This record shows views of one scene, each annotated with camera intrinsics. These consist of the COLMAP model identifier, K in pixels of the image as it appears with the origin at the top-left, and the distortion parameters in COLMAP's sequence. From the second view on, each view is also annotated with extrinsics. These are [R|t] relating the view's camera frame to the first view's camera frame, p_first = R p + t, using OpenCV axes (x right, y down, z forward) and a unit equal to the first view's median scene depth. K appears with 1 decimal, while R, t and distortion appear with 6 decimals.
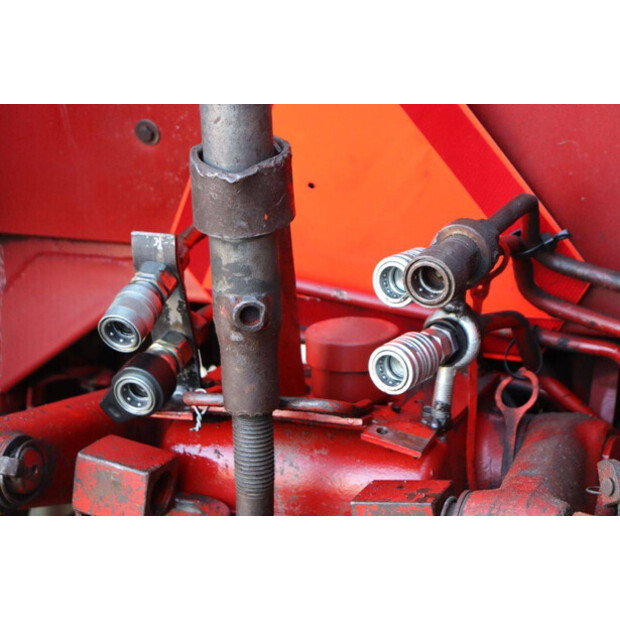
lens RADIAL K [[1439.9, 0, 310.0], [0, 1439.9, 310.0], [0, 0, 1]] dist [0.366881, 0.084785]
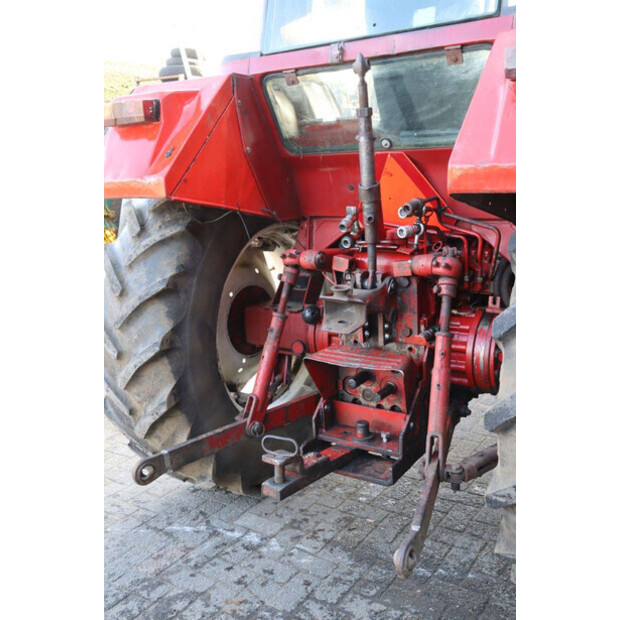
lens RADIAL K [[662.7, 0, 310.0], [0, 662.7, 310.0], [0, 0, 1]] dist [-0.085430, 0.171403]
pose [[0.981412, 0.021337, -0.190724, 0.158189], [-0.023021, 0.999713, -0.006619, 0.277287], [0.190528, 0.010887, 0.981621, -0.985543]]
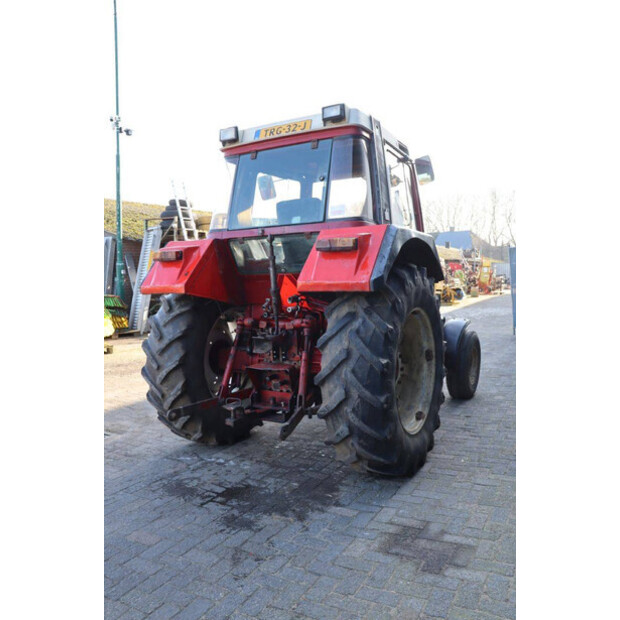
lens RADIAL K [[538.3, 0, 310.0], [0, 538.3, 310.0], [0, 0, 1]] dist [-0.149562, 0.010316]
pose [[0.993648, -0.002425, -0.112509, 0.570903], [-0.015208, 0.987704, -0.155595, 0.574903], [0.111503, 0.156318, 0.981393, -2.457496]]
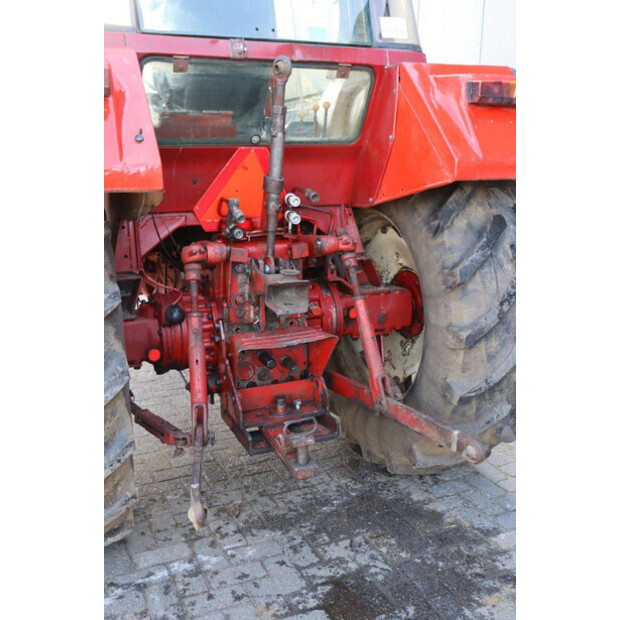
lens RADIAL K [[662.7, 0, 310.0], [0, 662.7, 310.0], [0, 0, 1]] dist [-0.085430, 0.171403]
pose [[0.672941, -0.158158, 0.722590, -1.501713], [0.162568, 0.984612, 0.064111, 0.196393], [-0.721610, 0.074327, 0.688298, -0.565543]]
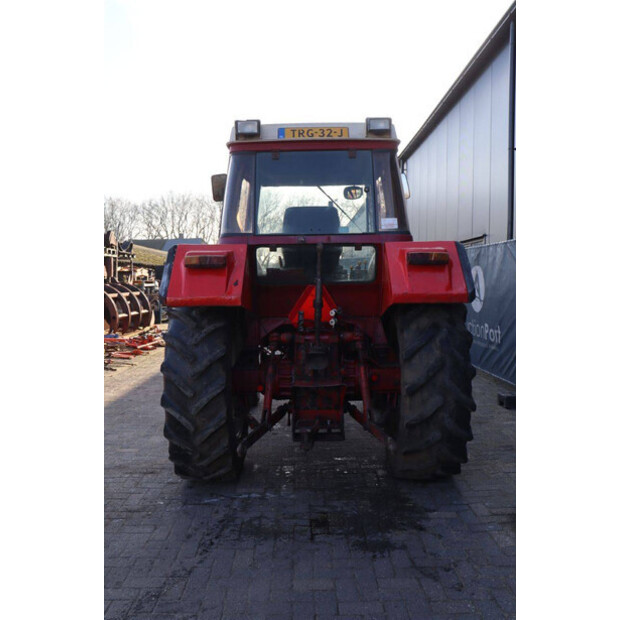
lens RADIAL K [[592.0, 0, 310.0], [0, 592.0, 310.0], [0, 0, 1]] dist [-0.105118, 0.006149]
pose [[0.916280, -0.014339, 0.400281, -1.528878], [0.085449, 0.983350, -0.160375, 0.534533], [-0.391317, 0.181152, 0.902250, -2.333029]]
